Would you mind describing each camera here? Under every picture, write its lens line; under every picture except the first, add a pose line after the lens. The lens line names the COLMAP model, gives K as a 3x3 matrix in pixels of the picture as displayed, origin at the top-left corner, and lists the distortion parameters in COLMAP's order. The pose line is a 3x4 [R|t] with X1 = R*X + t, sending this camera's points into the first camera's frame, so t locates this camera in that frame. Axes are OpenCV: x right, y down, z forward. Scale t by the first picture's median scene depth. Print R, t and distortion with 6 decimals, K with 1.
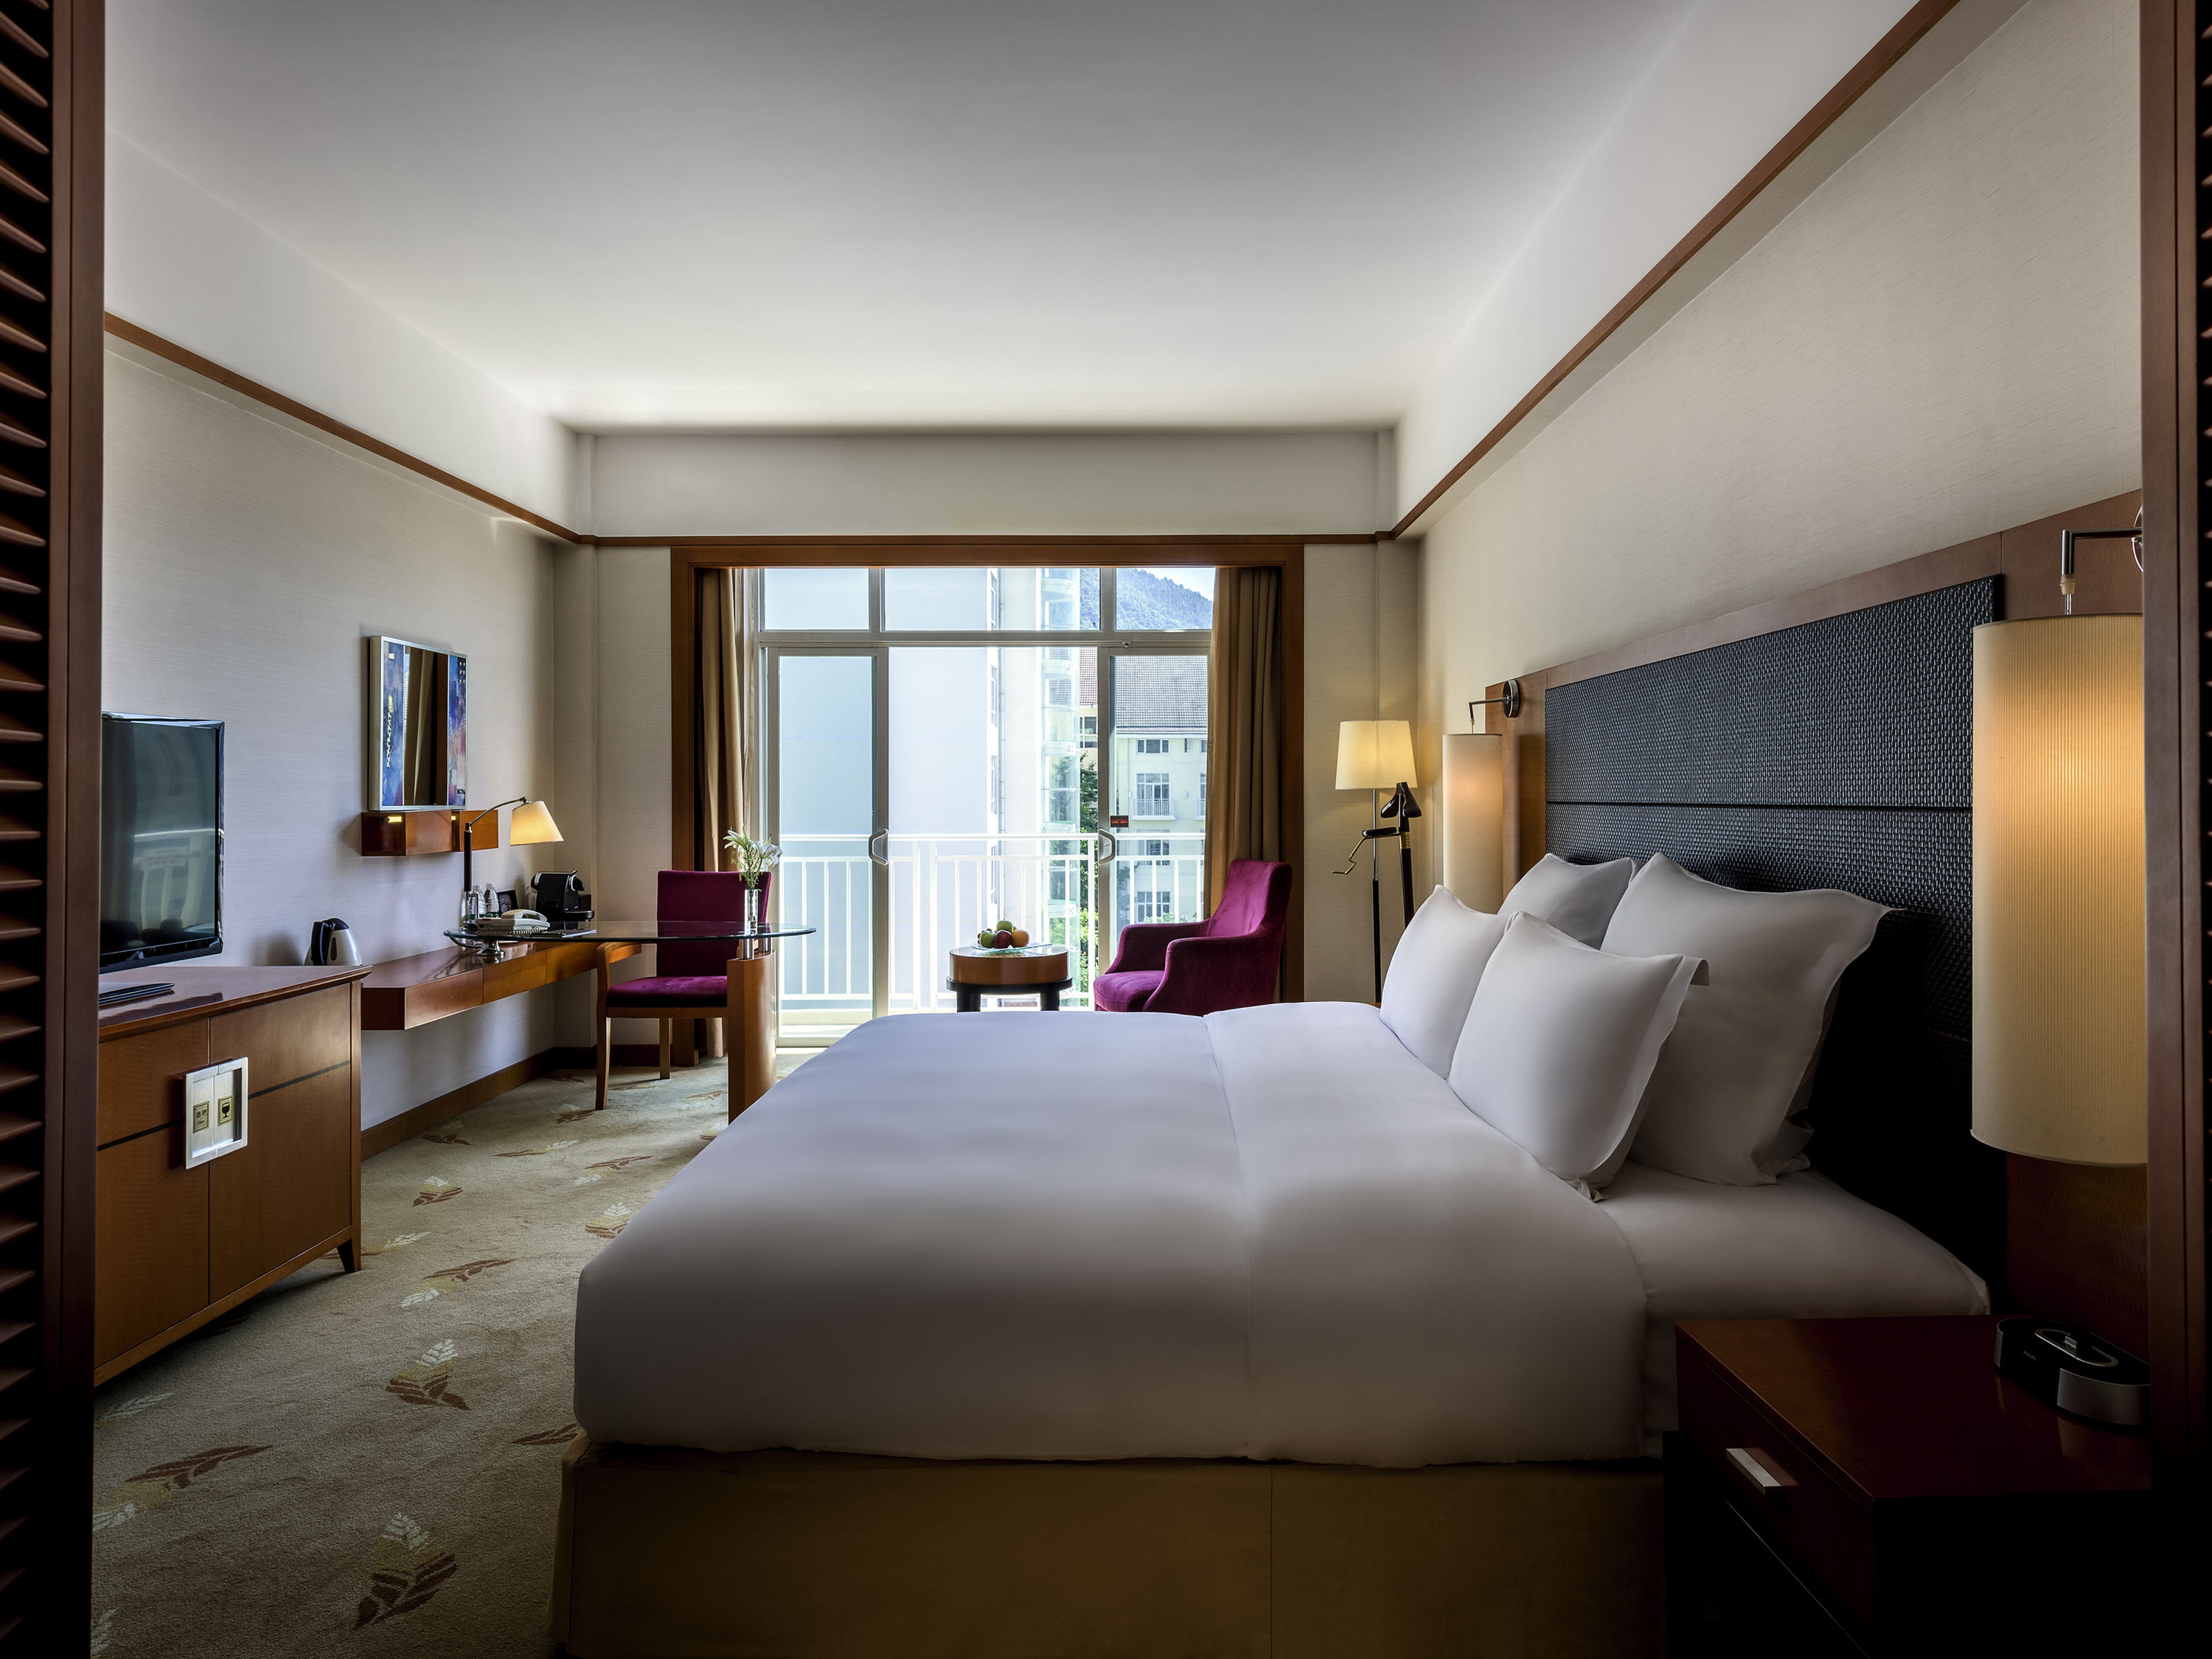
lens RADIAL K [[1312.1, 0, 1106.0], [0, 1312.1, 829.5], [0, 0, 1]] dist [0.000718, -0.001228]
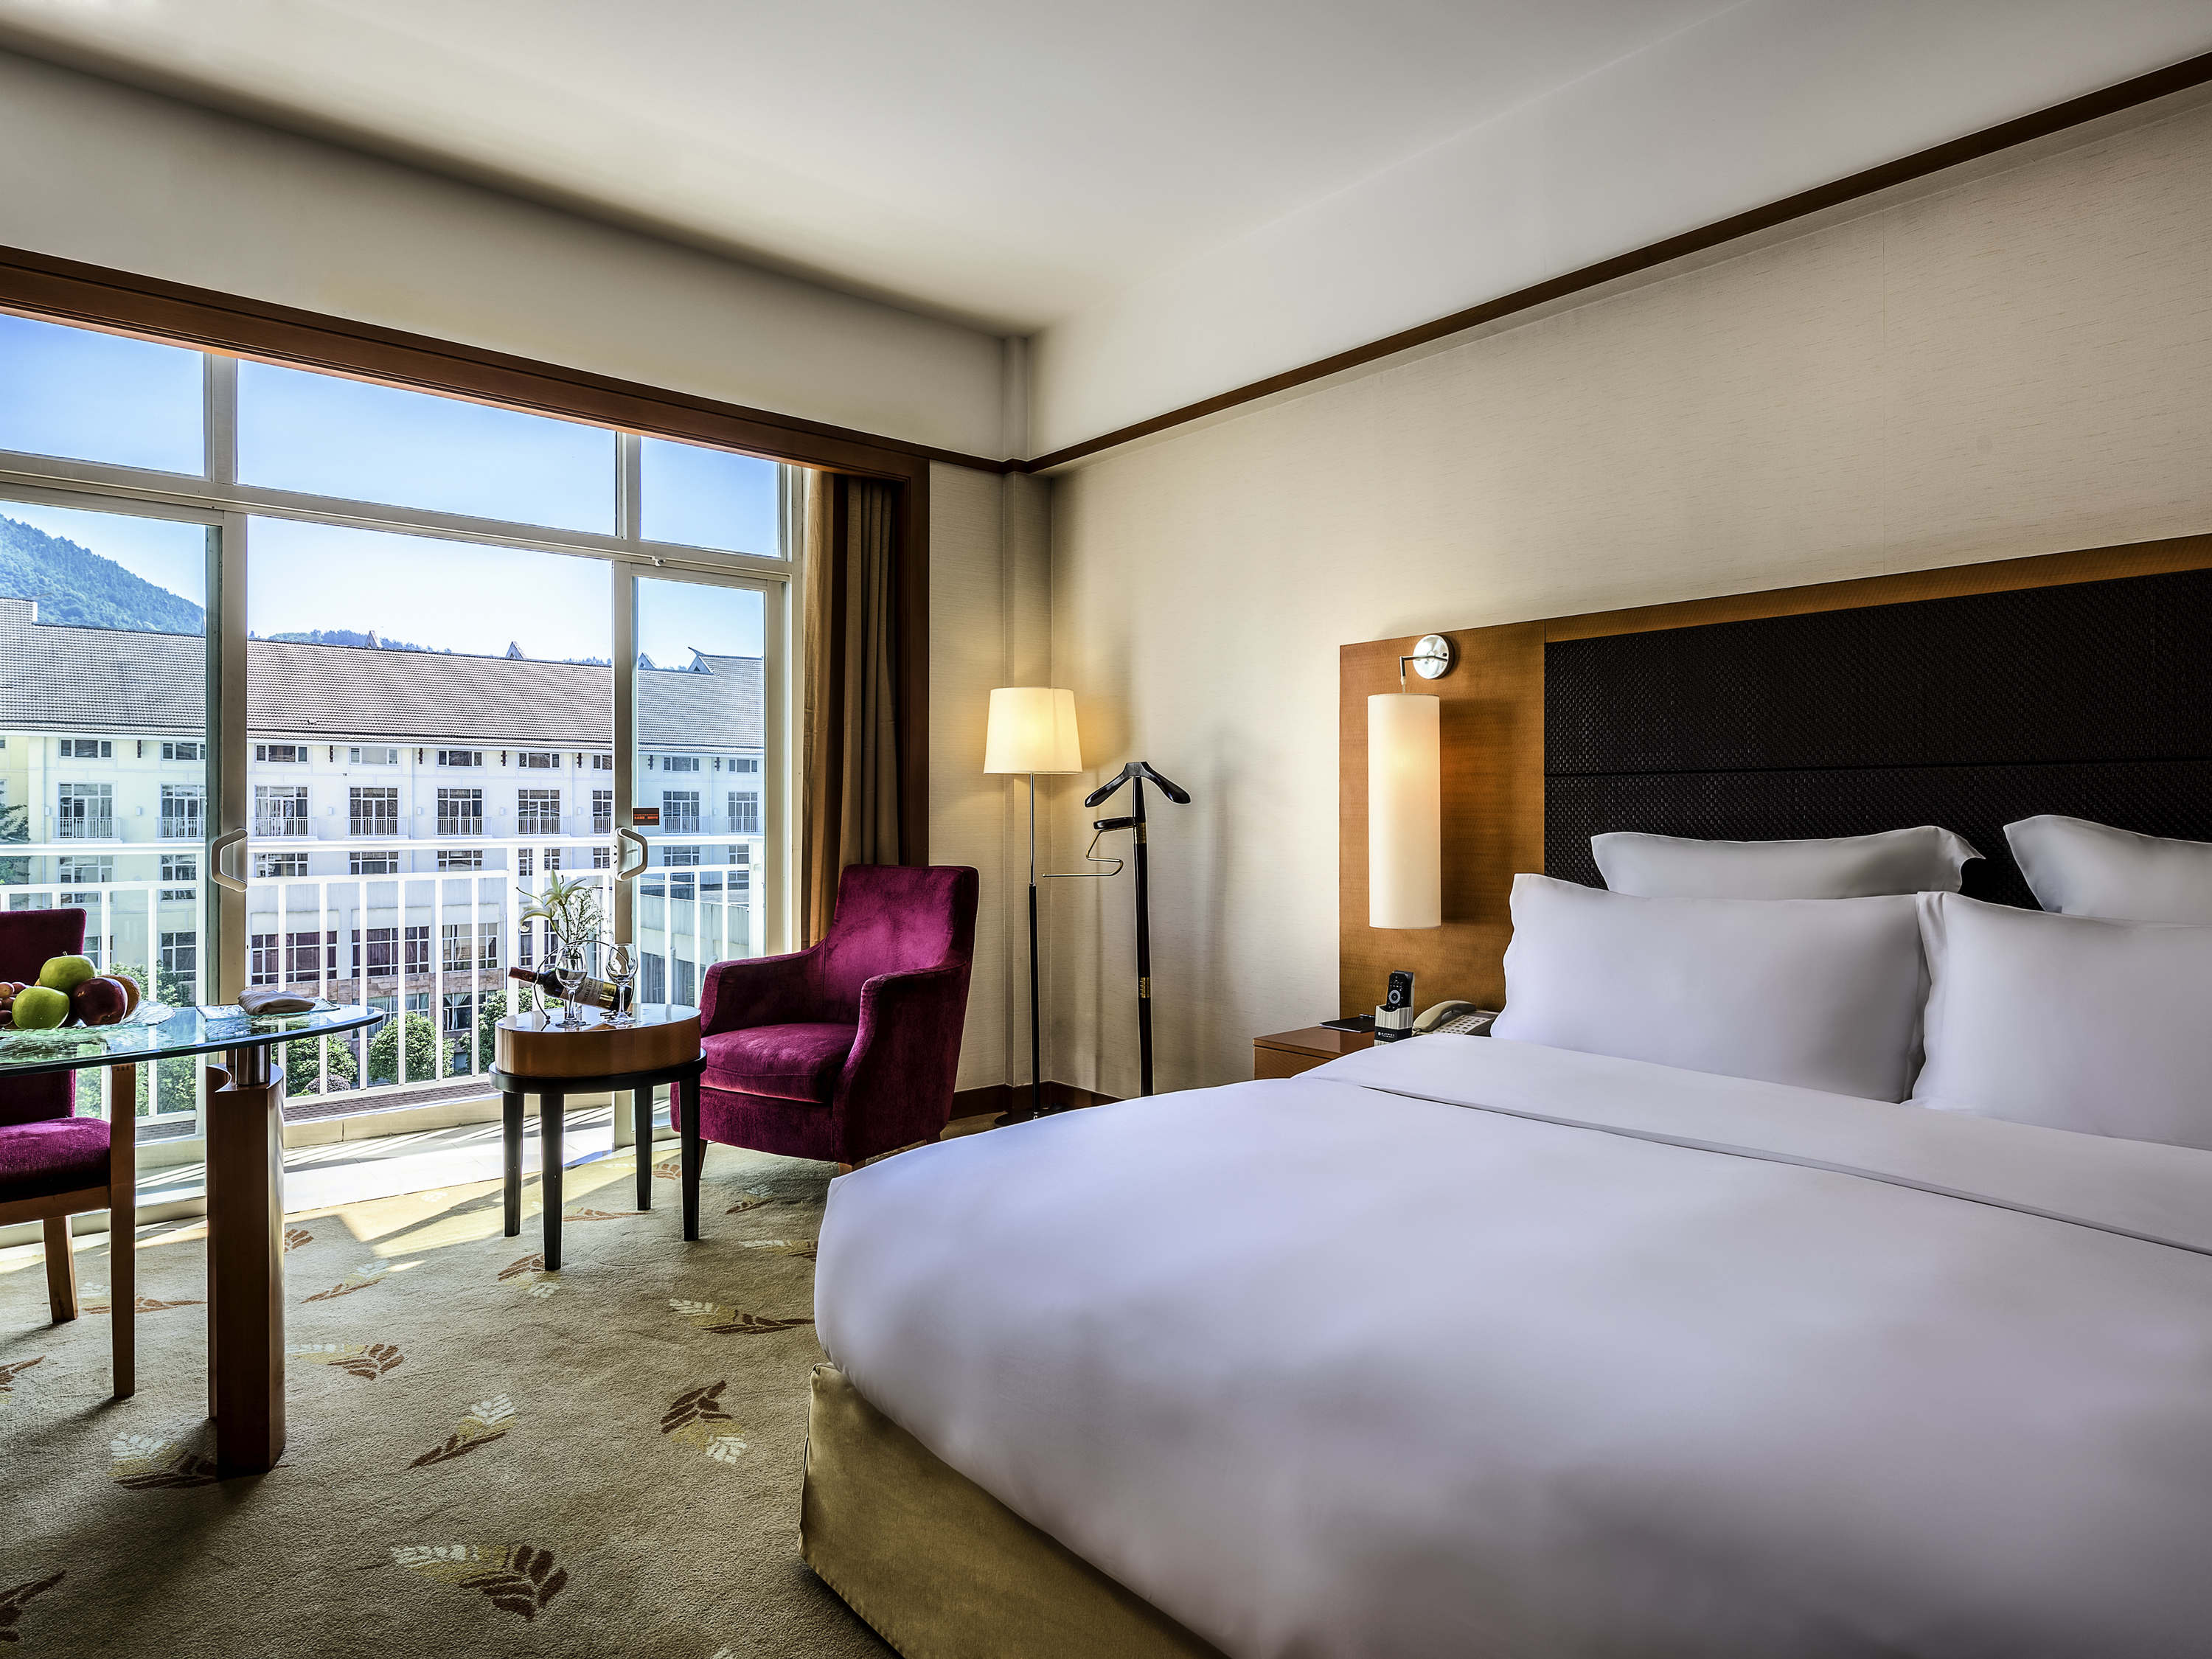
lens RADIAL K [[1312.1, 0, 1106.0], [0, 1312.1, 829.5], [0, 0, 1]] dist [0.000718, -0.001228]
pose [[0.752789, -0.004157, 0.658248, -0.271072], [0.014589, 0.999840, -0.010371, 0.011236], [-0.658100, 0.017411, 0.752730, 0.332923]]
